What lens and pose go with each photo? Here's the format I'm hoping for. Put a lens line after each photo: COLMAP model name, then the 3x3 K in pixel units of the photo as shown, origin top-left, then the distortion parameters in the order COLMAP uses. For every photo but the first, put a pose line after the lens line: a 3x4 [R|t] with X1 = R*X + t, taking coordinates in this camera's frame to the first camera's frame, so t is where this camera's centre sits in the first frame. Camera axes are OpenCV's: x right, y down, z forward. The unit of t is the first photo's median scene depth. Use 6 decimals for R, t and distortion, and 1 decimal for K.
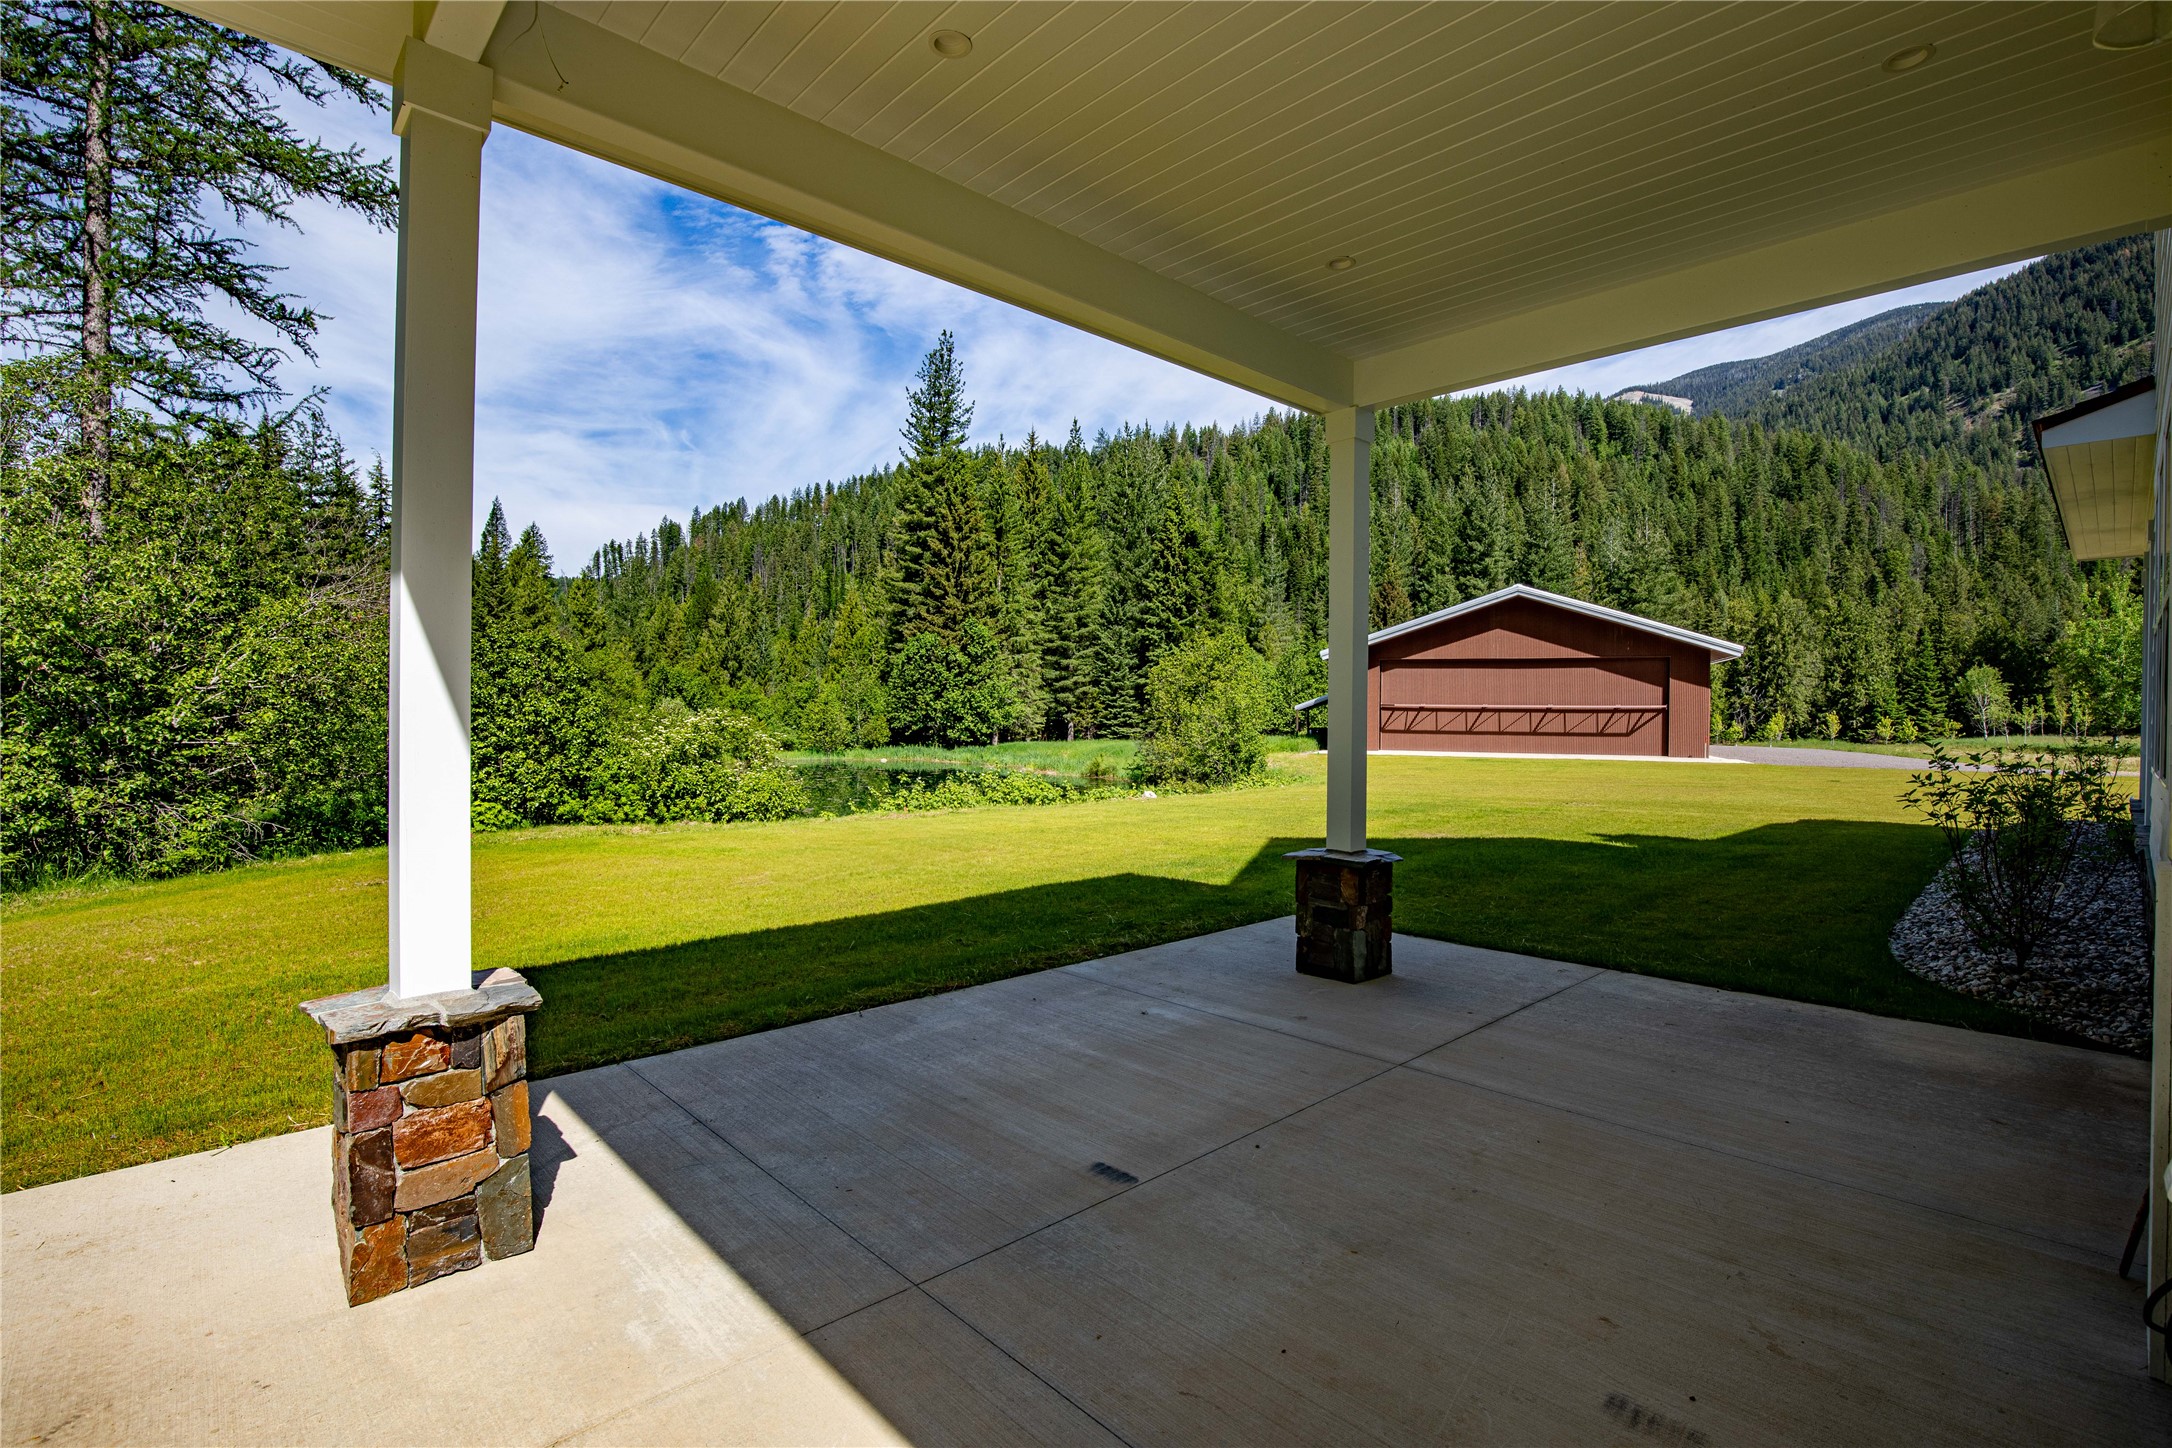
lens RADIAL K [[973.8, 0, 1086.0], [0, 973.8, 724.0], [0, 0, 1]] dist [-0.039116, 0.007561]
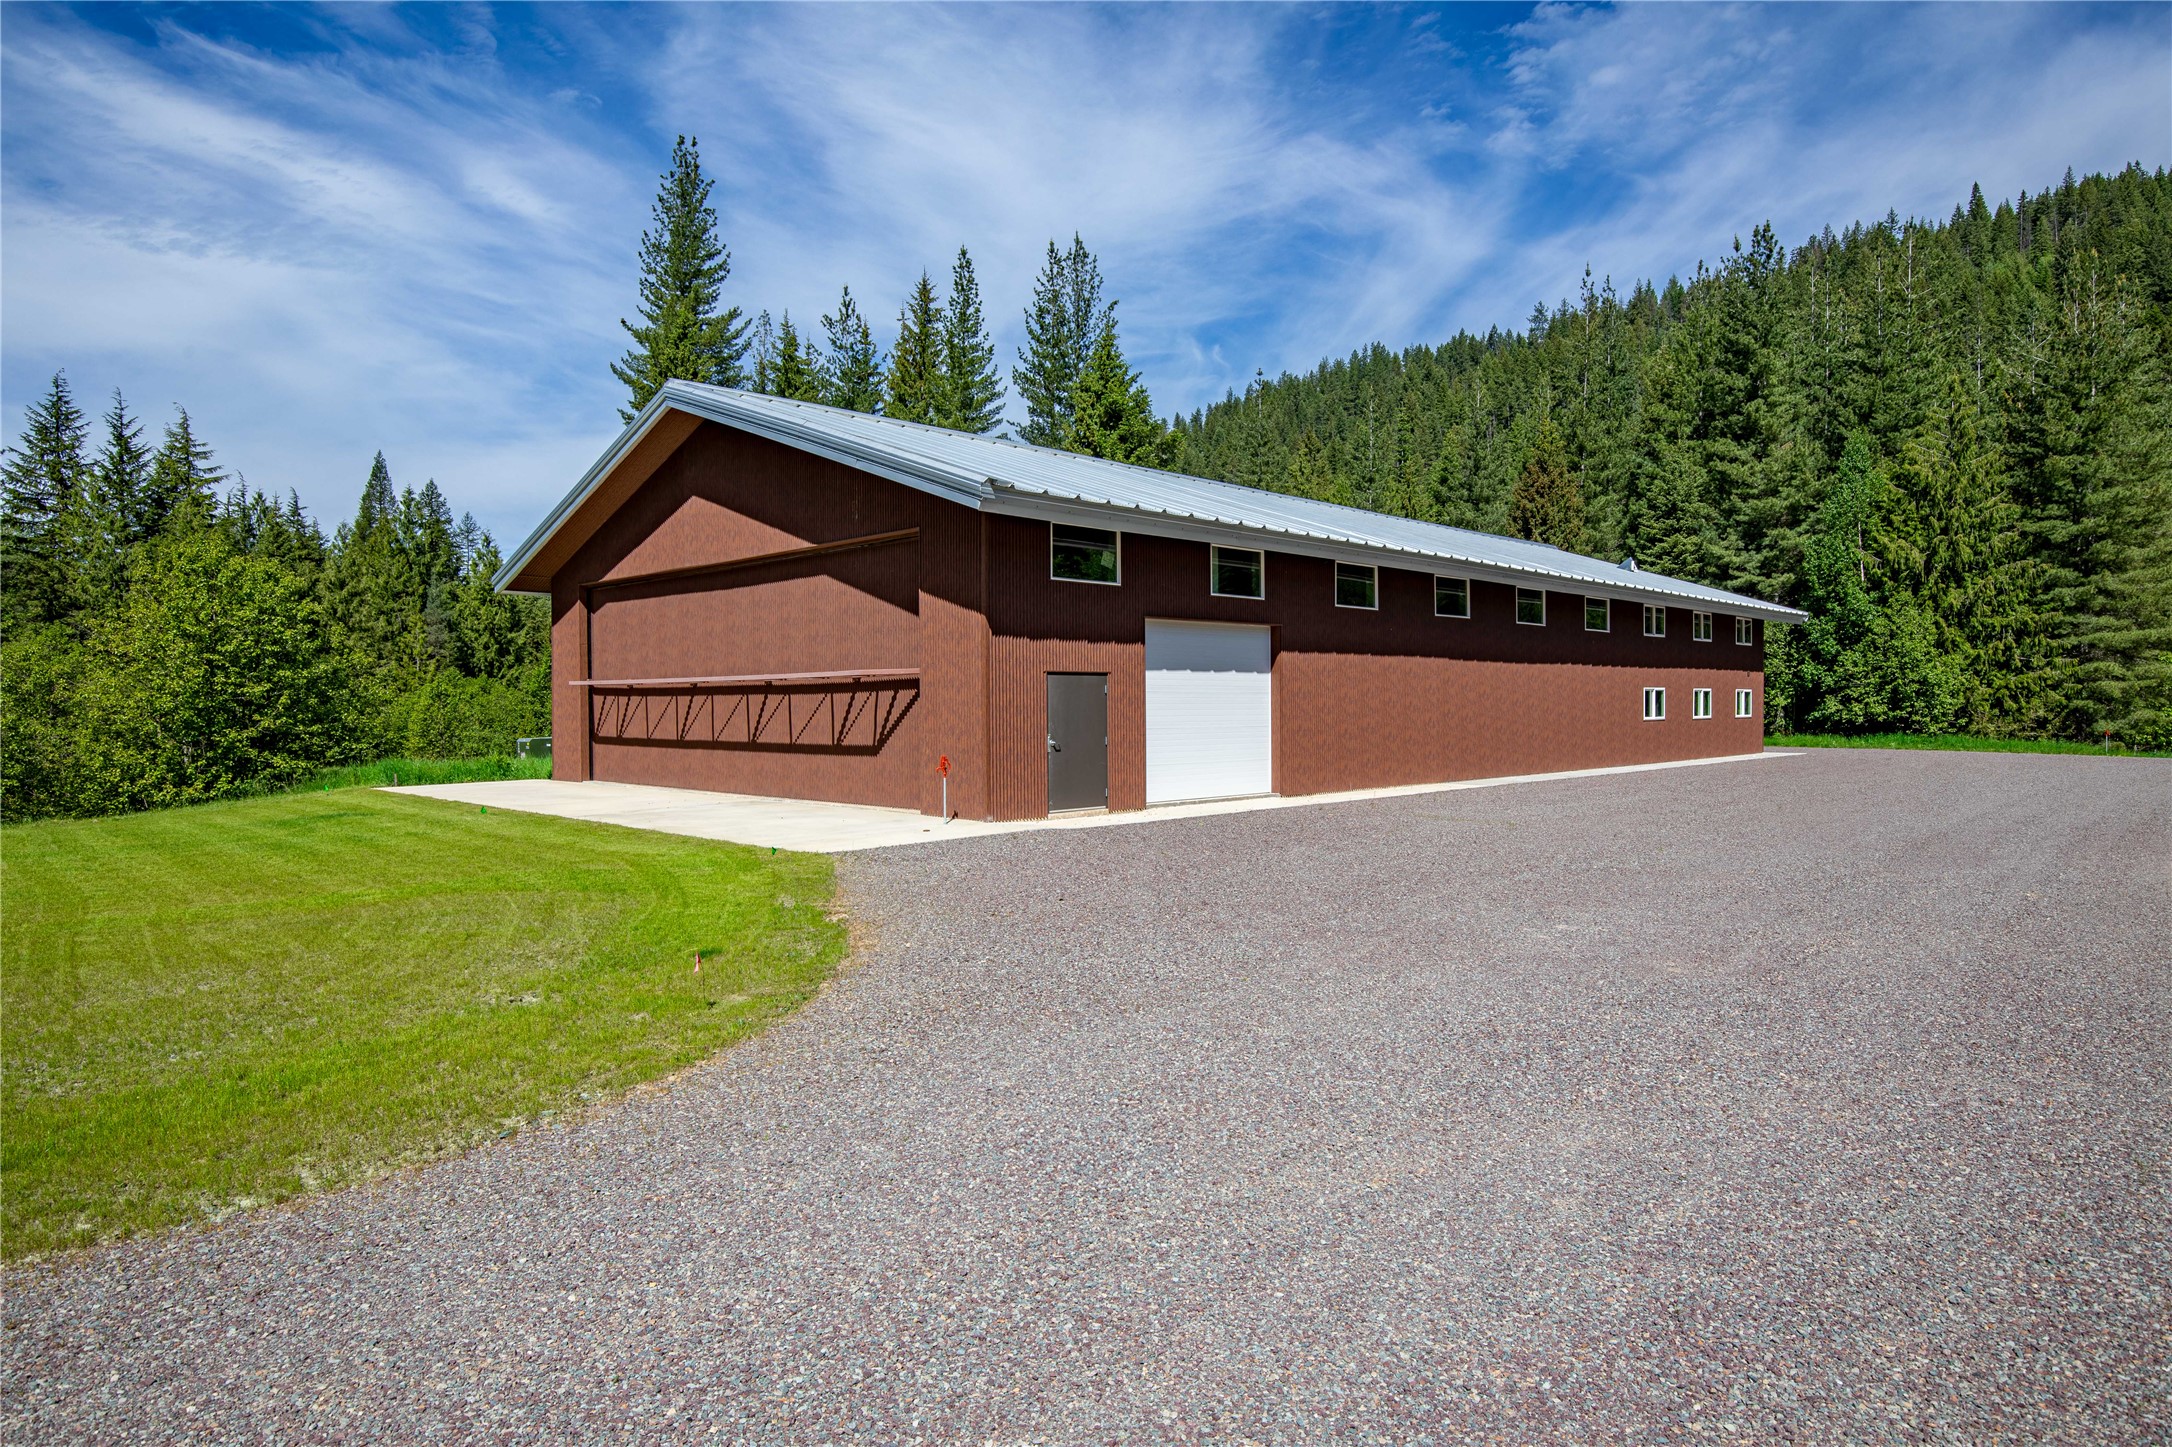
lens RADIAL K [[1295.1, 0, 1091.9], [0, 1295.1, 665.7], [0, 0, 1]] dist [-0.056193, 0.034042]
pose [[0.929064, -0.025409, -0.369046, 0.785487], [0.008253, 0.998814, -0.047992, 0.003162], [0.369827, 0.041542, 0.928171, 0.549998]]
